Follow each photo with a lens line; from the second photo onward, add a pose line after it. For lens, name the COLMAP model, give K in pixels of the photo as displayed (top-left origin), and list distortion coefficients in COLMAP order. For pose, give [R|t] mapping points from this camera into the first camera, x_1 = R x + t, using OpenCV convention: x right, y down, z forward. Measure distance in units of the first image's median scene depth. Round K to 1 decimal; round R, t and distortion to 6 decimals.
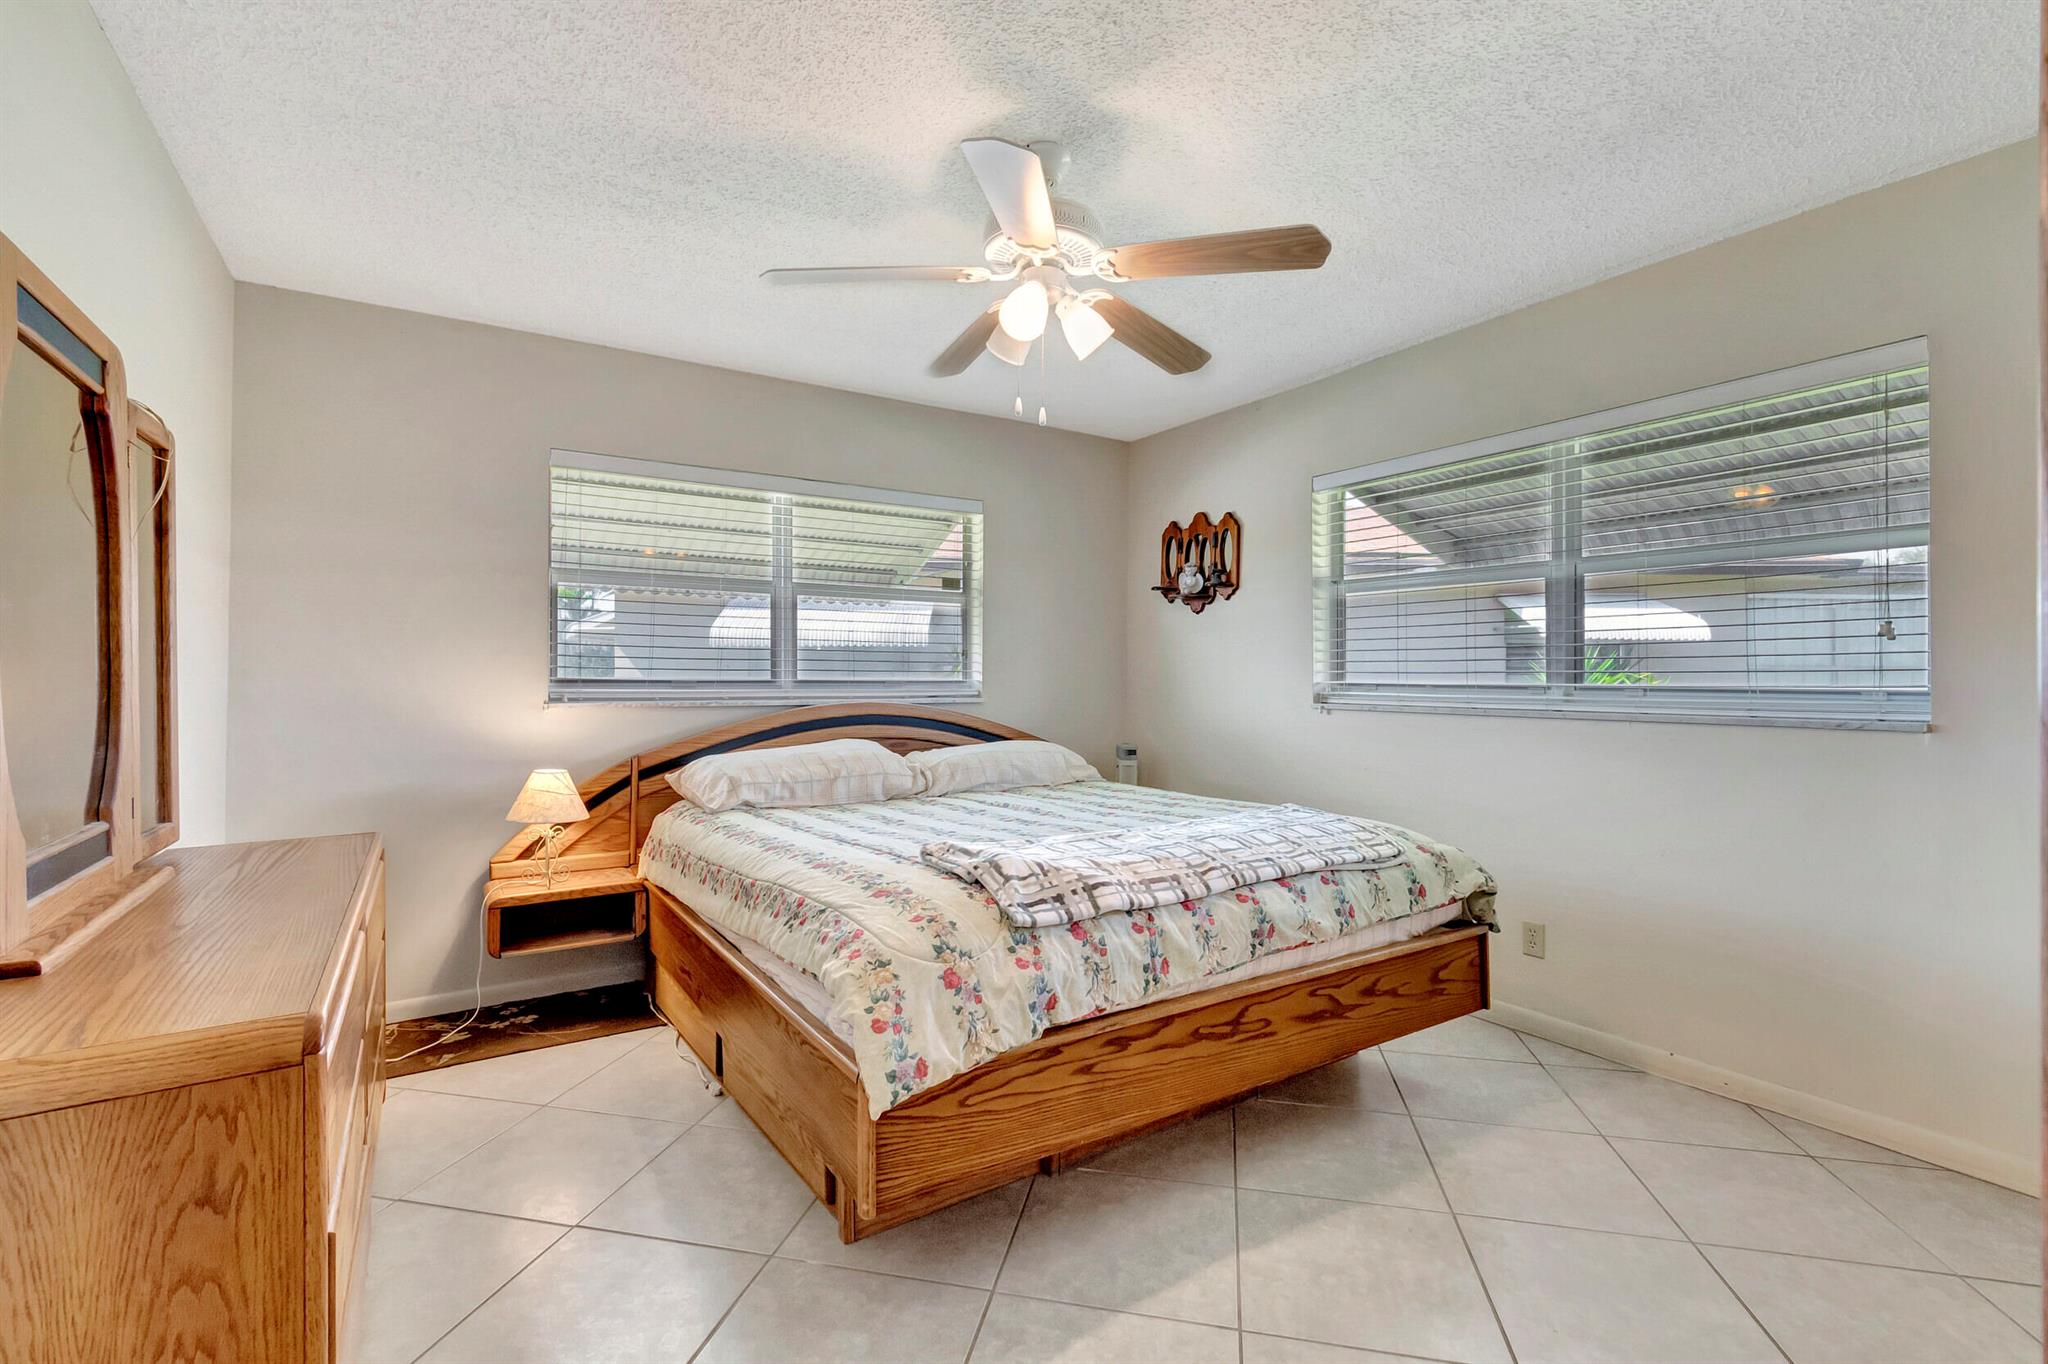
lens RADIAL K [[910.0, 0, 1009.6], [0, 910.0, 678.5], [0, 0, 1]] dist [-0.002521, 0.000079]
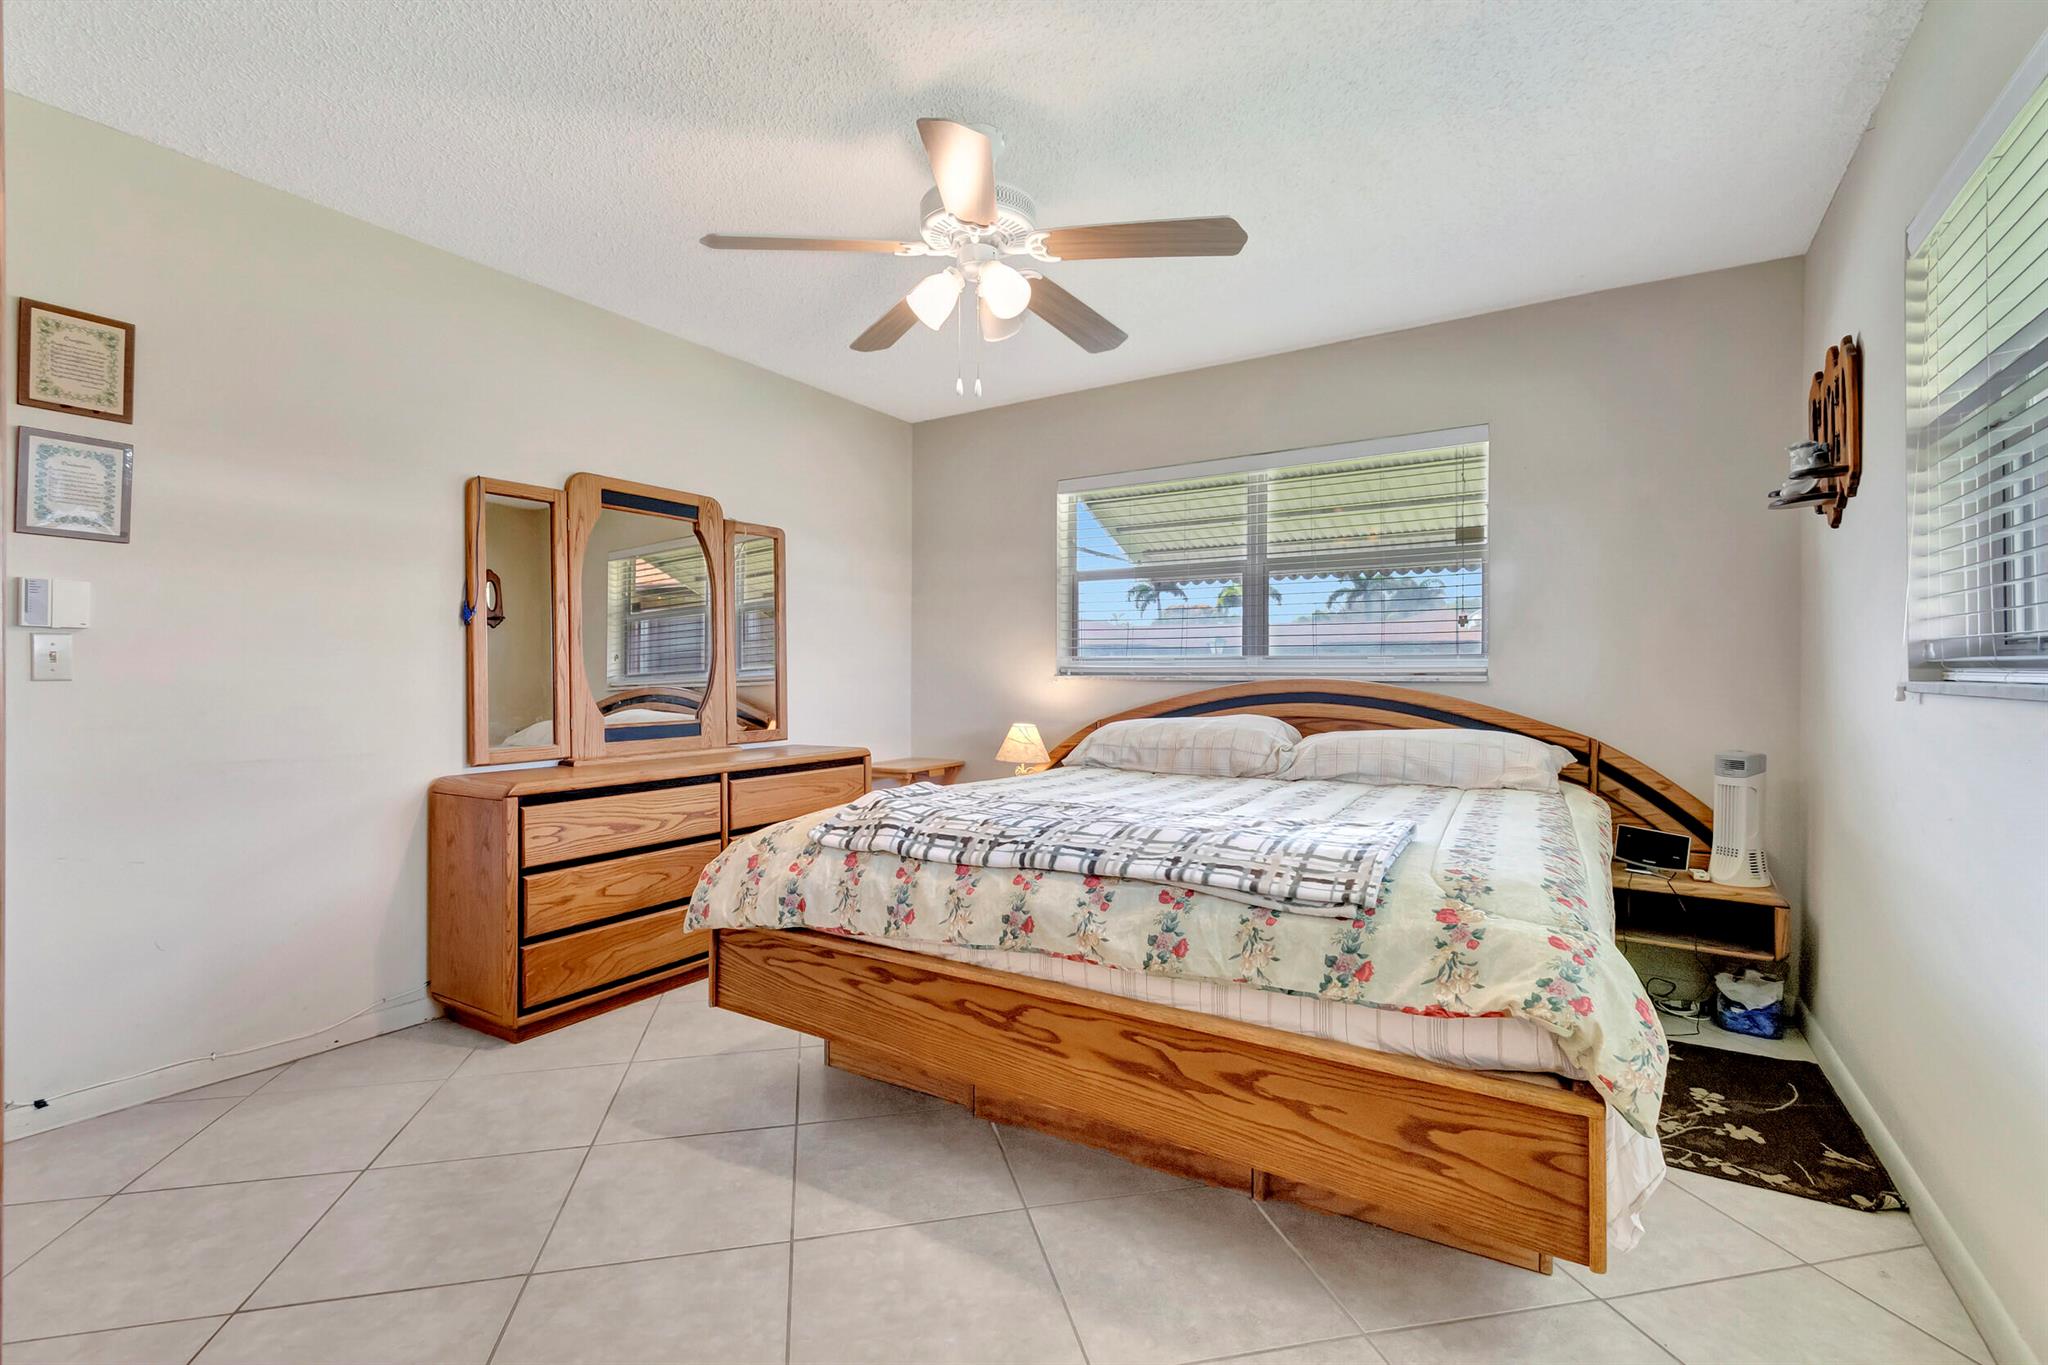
lens RADIAL K [[910.0, 0, 1008.7], [0, 910.0, 679.5], [0, 0, 1]] dist [-0.002521, 0.000079]
pose [[0.422389, 0.003332, -0.906409, 1.028267], [0.000732, 0.999992, 0.004017, 0.042674], [0.906415, -0.002360, 0.422383, 0.605748]]
